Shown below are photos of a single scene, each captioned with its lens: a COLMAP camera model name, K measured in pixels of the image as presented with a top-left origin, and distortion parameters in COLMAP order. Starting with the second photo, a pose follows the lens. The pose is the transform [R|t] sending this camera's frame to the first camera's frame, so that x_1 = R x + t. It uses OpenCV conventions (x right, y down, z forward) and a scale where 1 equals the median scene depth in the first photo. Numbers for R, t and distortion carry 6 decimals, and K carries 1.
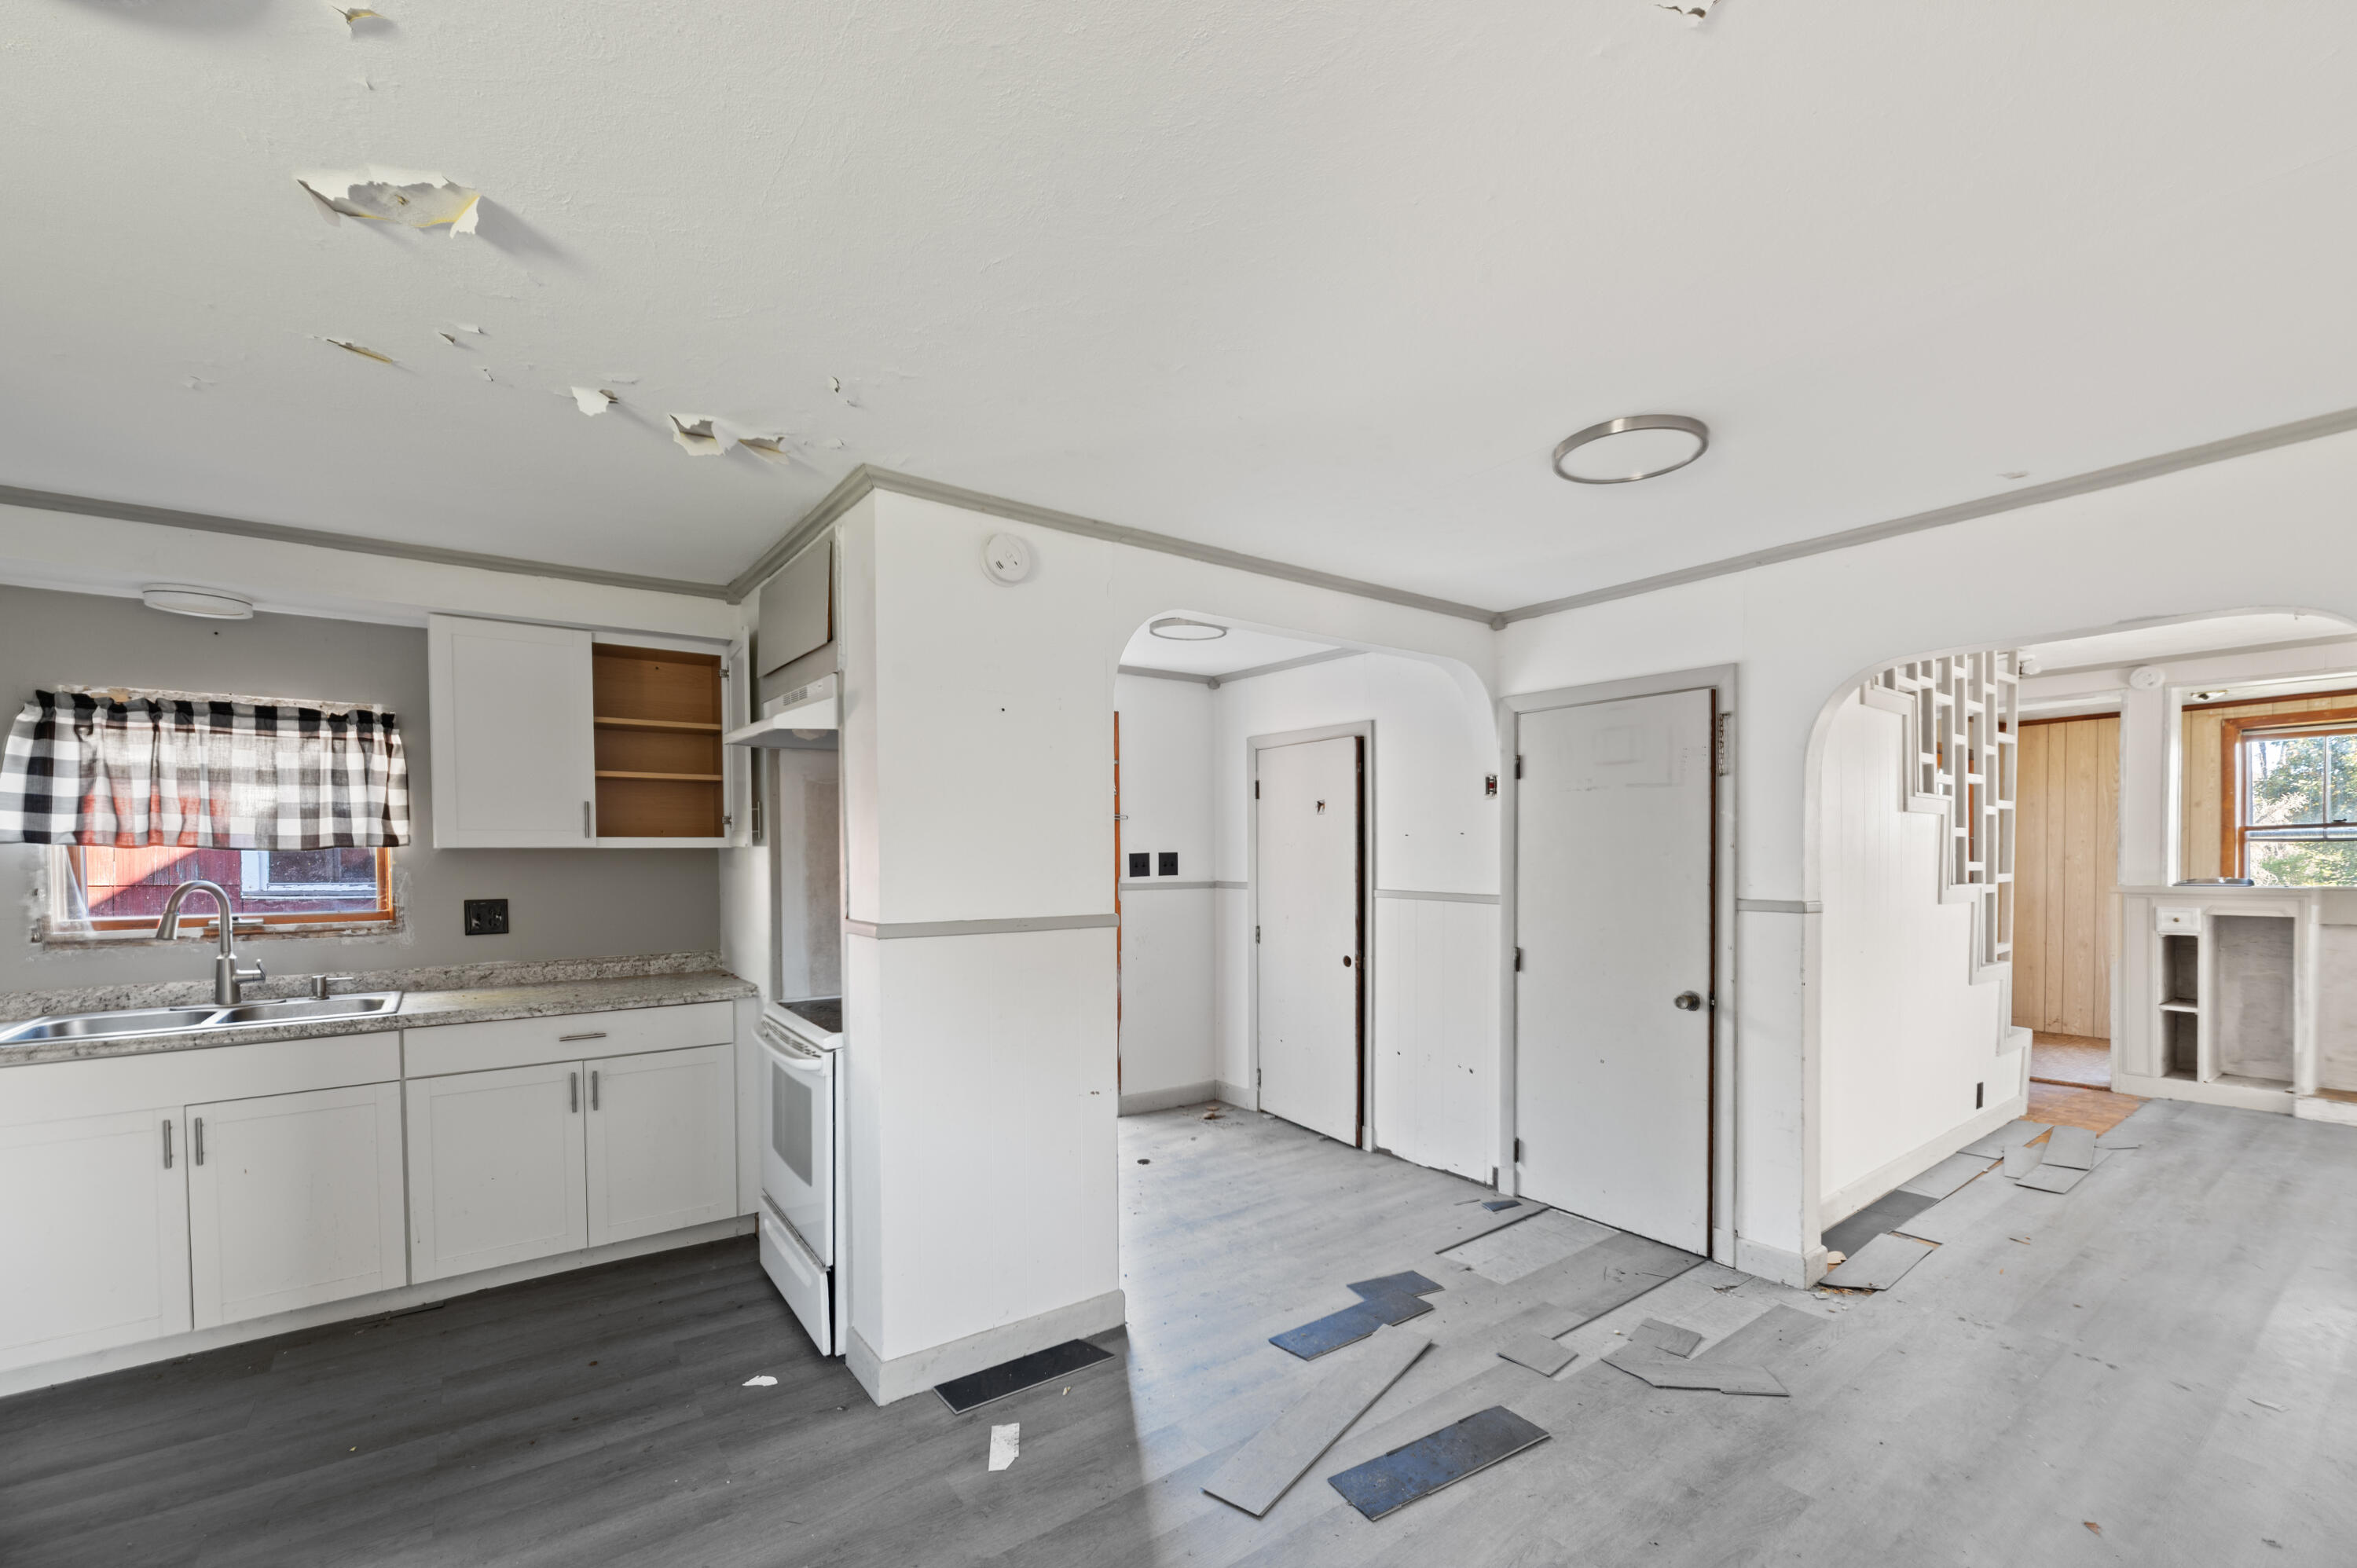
lens RADIAL K [[960.4, 0, 1179.4], [0, 960.4, 891.3], [0, 0, 1]] dist [0.001852, 0.000272]
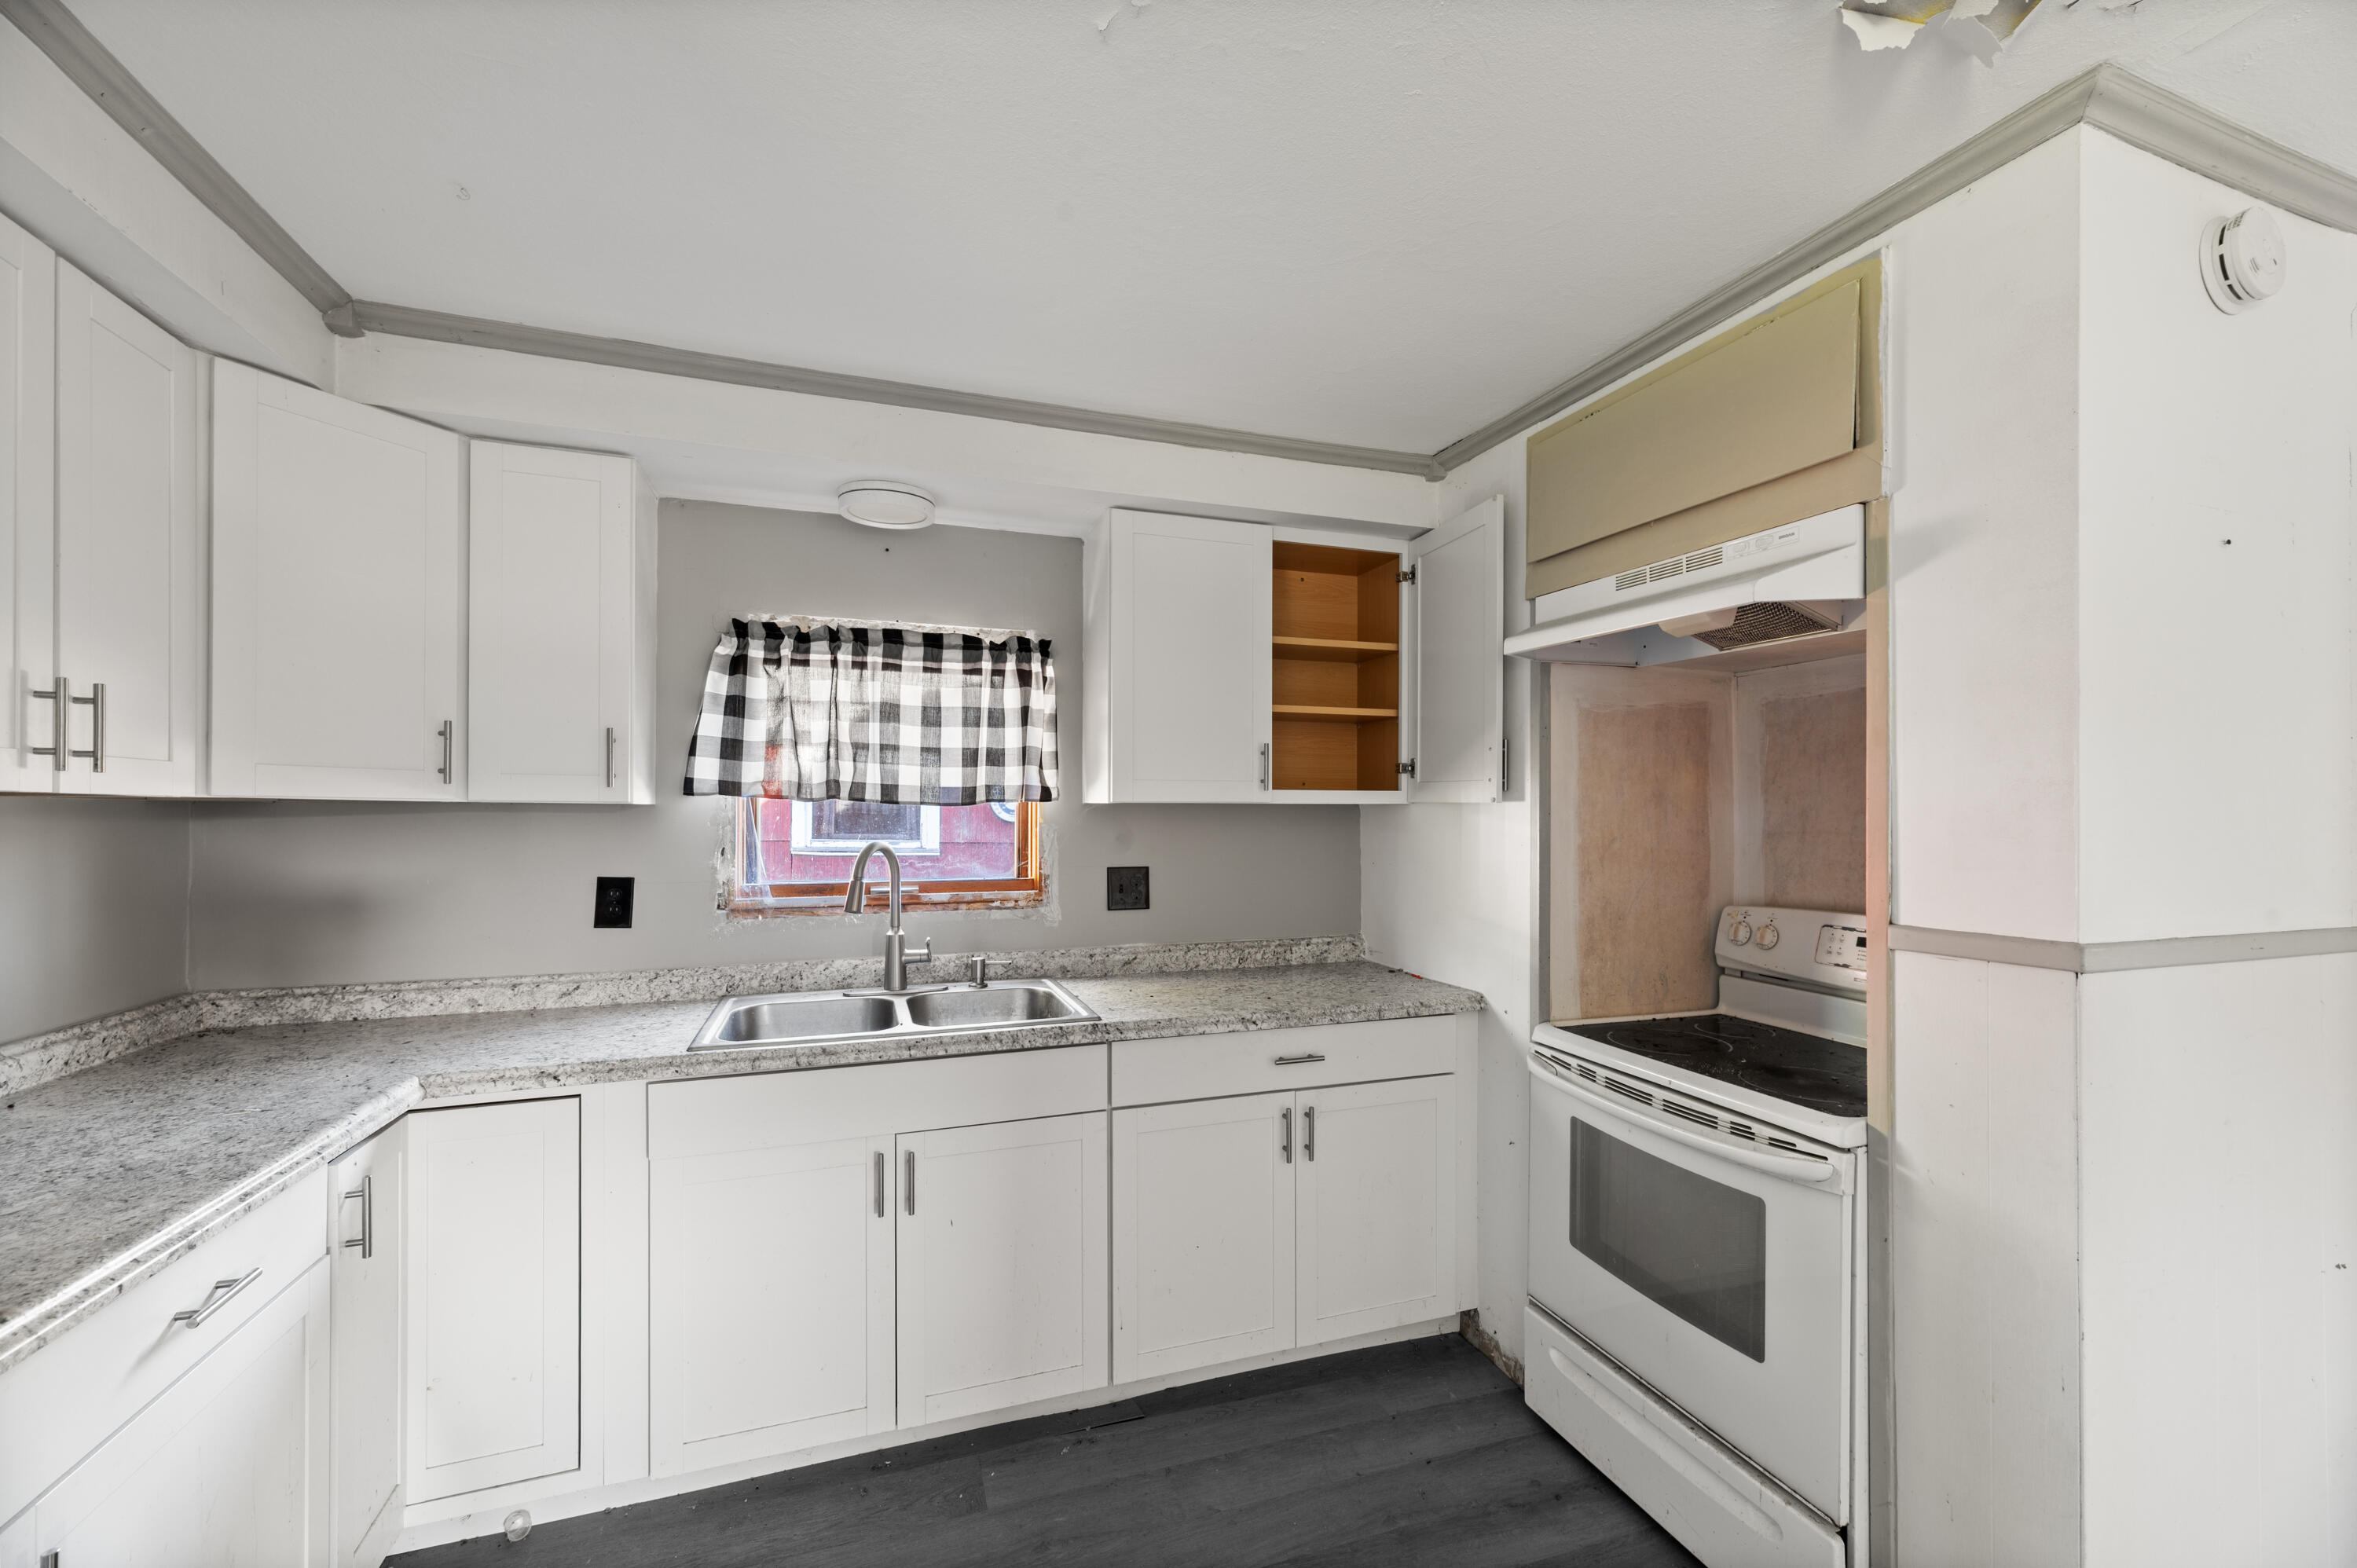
lens RADIAL K [[941.0, 0, 1201.2], [0, 941.0, 832.6], [0, 0, 1]] dist [-0.001361, 0.000143]
pose [[0.957789, 0.010862, -0.287268, -0.505320], [-0.017593, 0.999628, -0.020859, -0.005705], [0.286935, 0.025033, 0.957623, 0.296110]]
